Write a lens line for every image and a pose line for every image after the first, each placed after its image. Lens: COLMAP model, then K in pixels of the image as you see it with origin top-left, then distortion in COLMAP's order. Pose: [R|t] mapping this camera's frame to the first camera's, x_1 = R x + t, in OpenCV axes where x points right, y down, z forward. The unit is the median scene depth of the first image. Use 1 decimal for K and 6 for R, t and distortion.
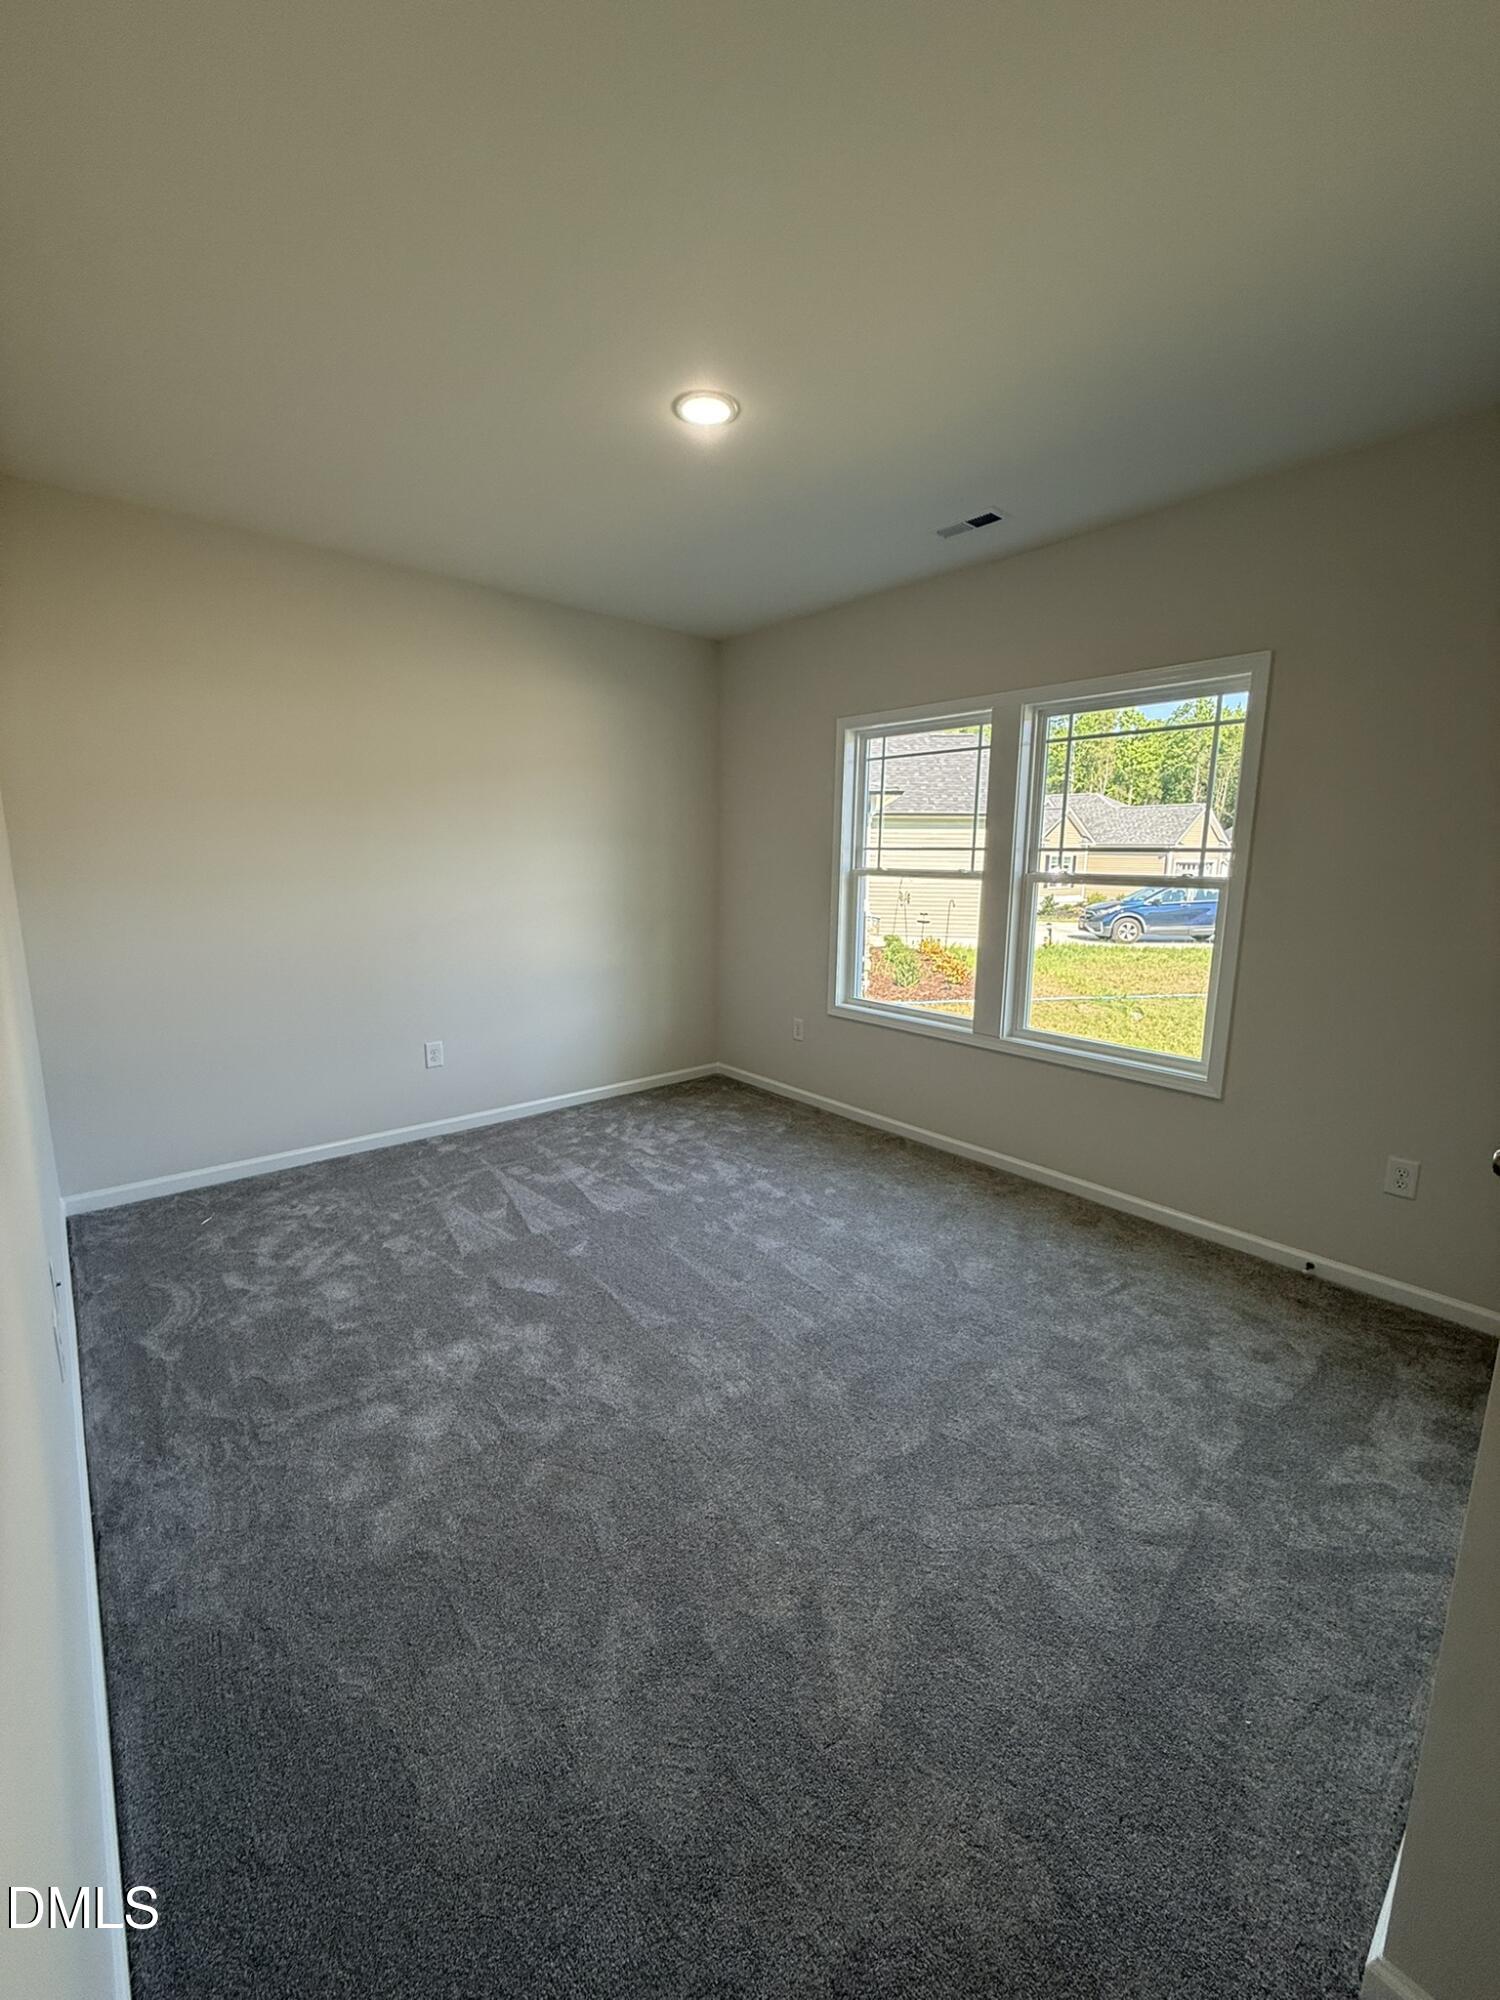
lens RADIAL K [[797.3, 0, 722.3], [0, 797.3, 997.4], [0, 0, 1]] dist [0.000403, -0.000086]
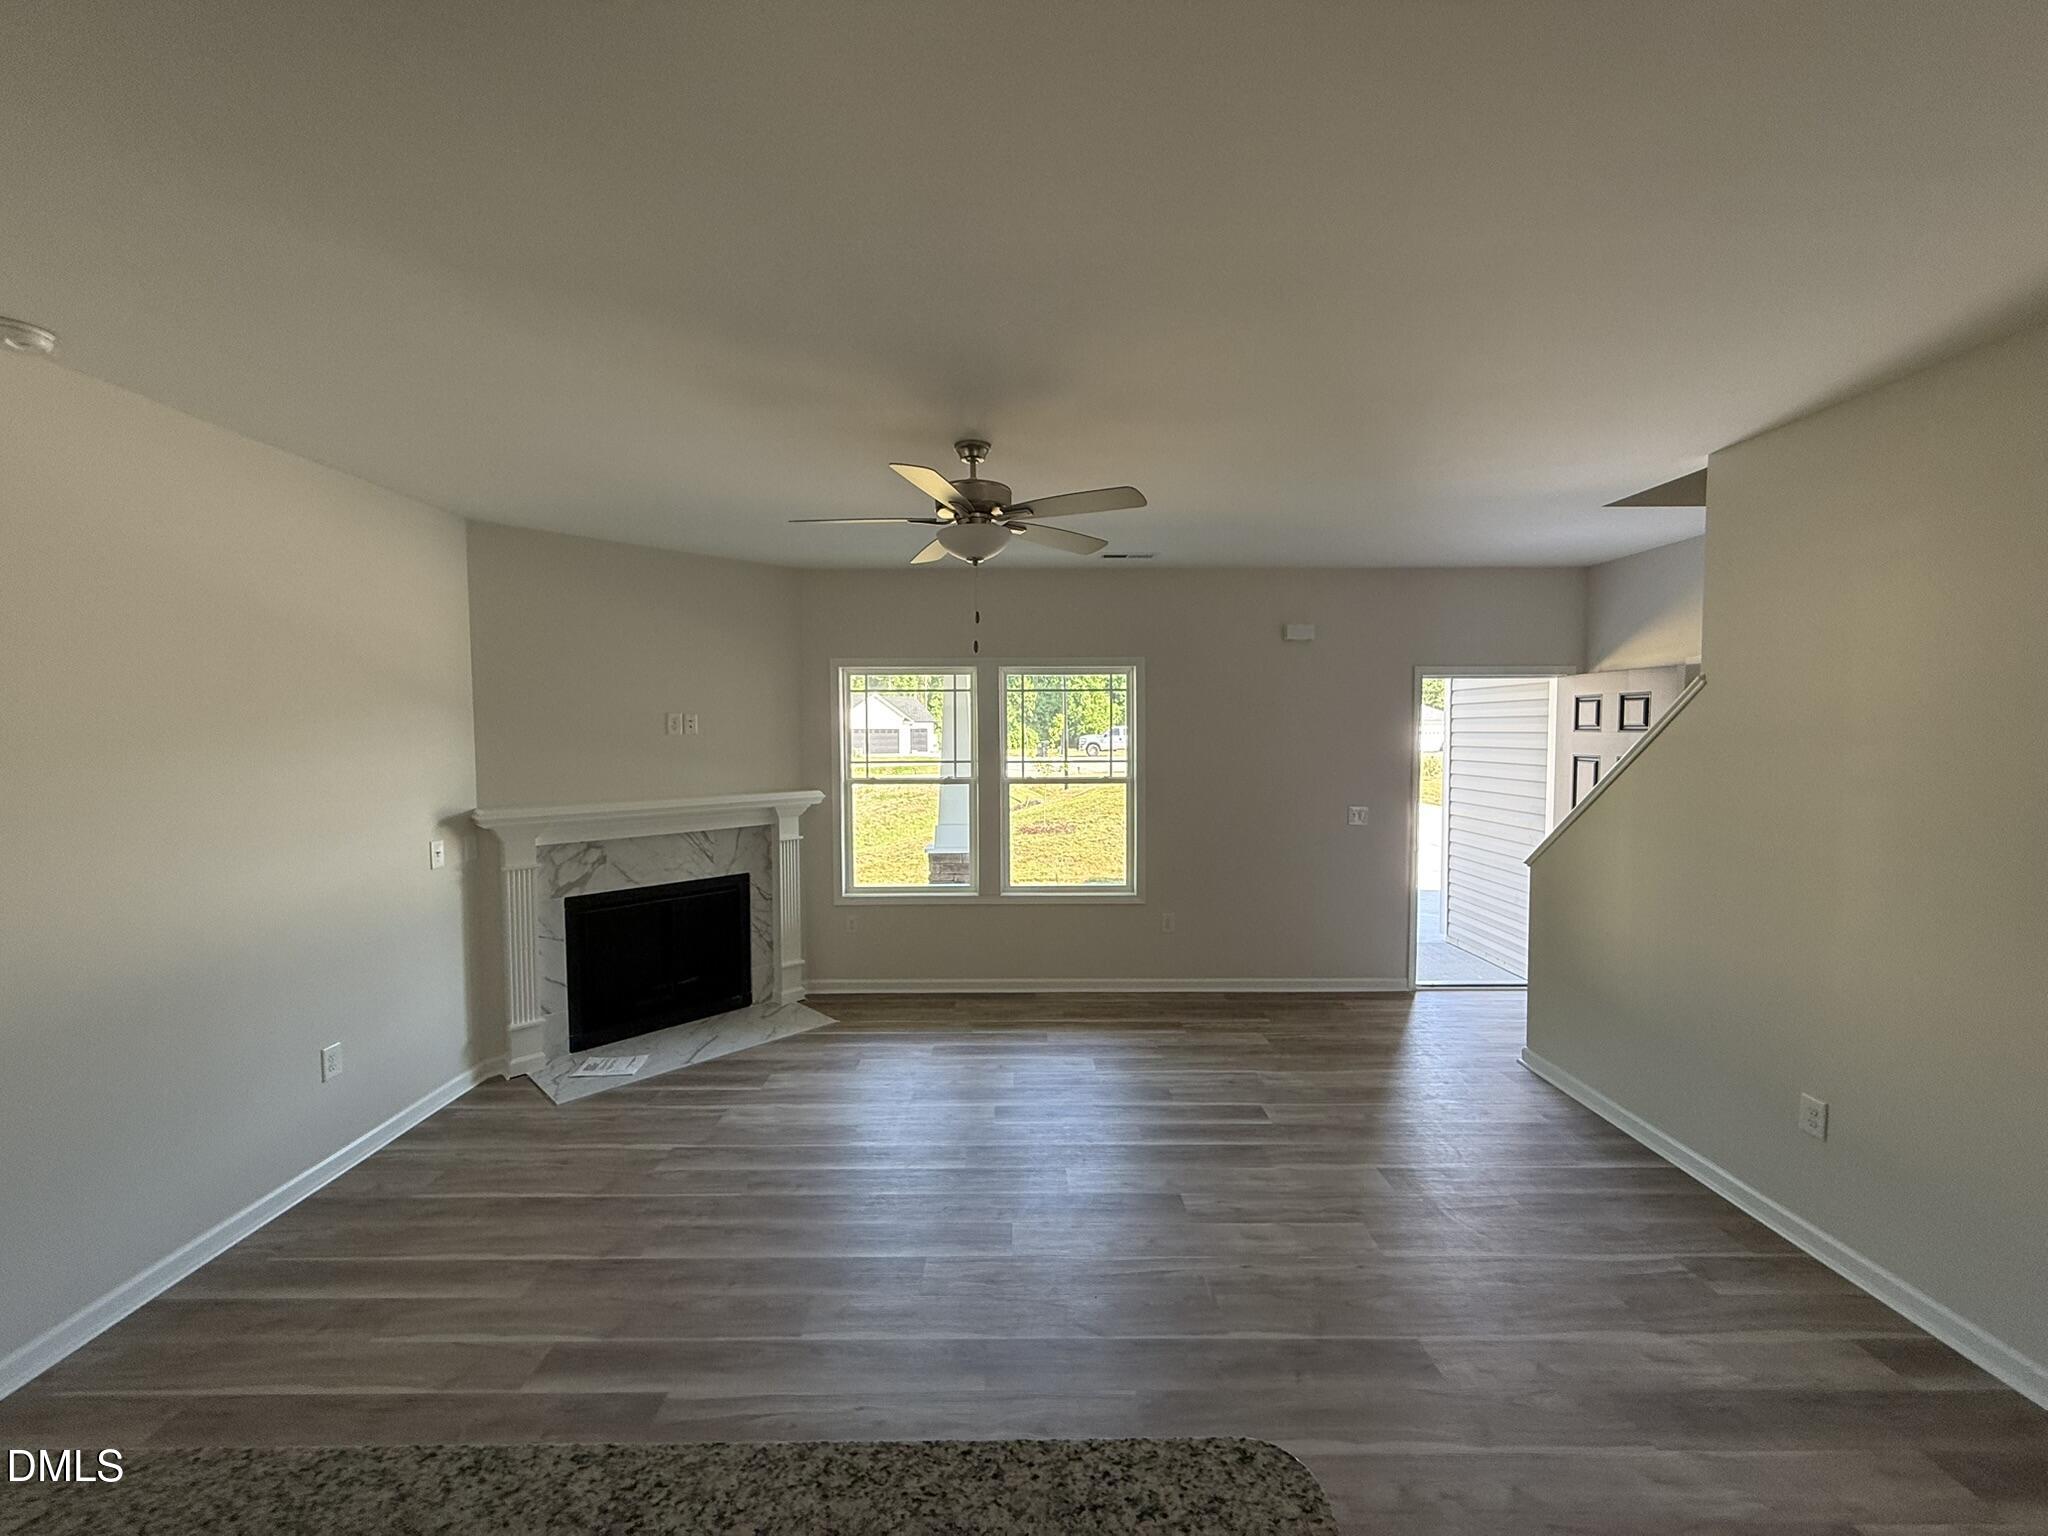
lens RADIAL K [[816.4, 0, 1019.5], [0, 816.4, 768.7], [0, 0, 1]] dist [0.000403, -0.000086]
pose [[0.637075, -0.029038, 0.770255, -0.704071], [0.151683, 0.984473, -0.088342, -0.035746], [-0.755730, 0.173116, 0.631588, 0.043567]]
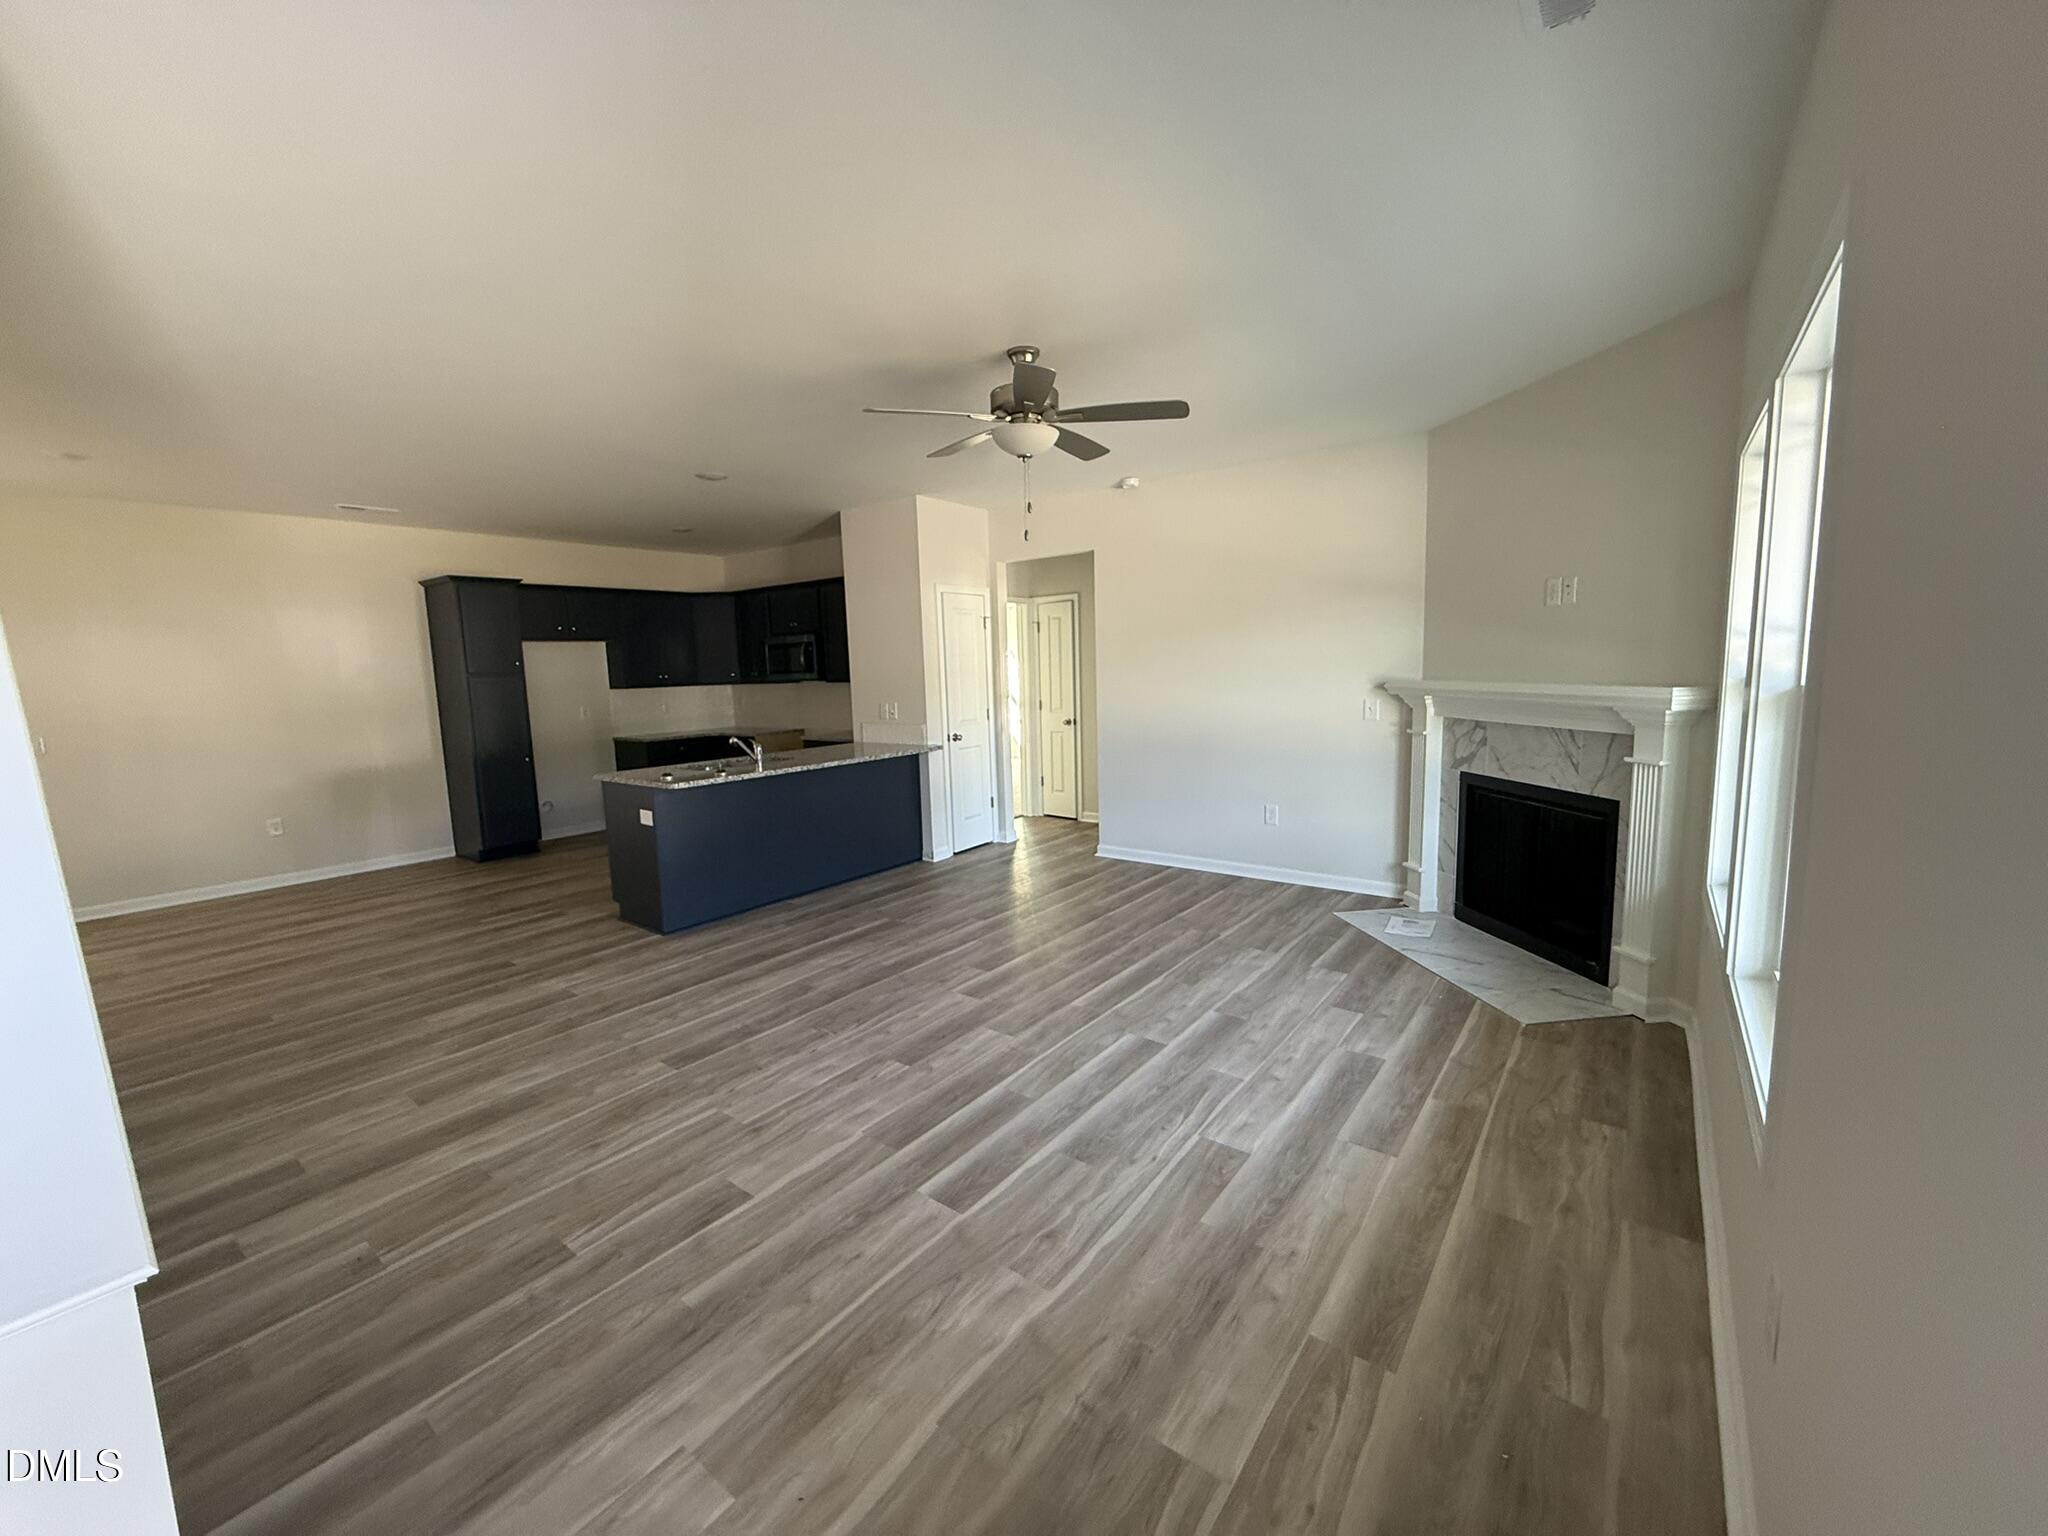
lens RADIAL K [[816.4, 0, 1017.5], [0, 816.4, 771.7], [0, 0, 1]] dist [0.000403, -0.000086]
pose [[0.219212, 0.131524, -0.966772, 0.757667], [-0.170049, 0.980857, 0.094882, -0.056971], [0.960744, 0.143600, 0.237381, 0.365494]]
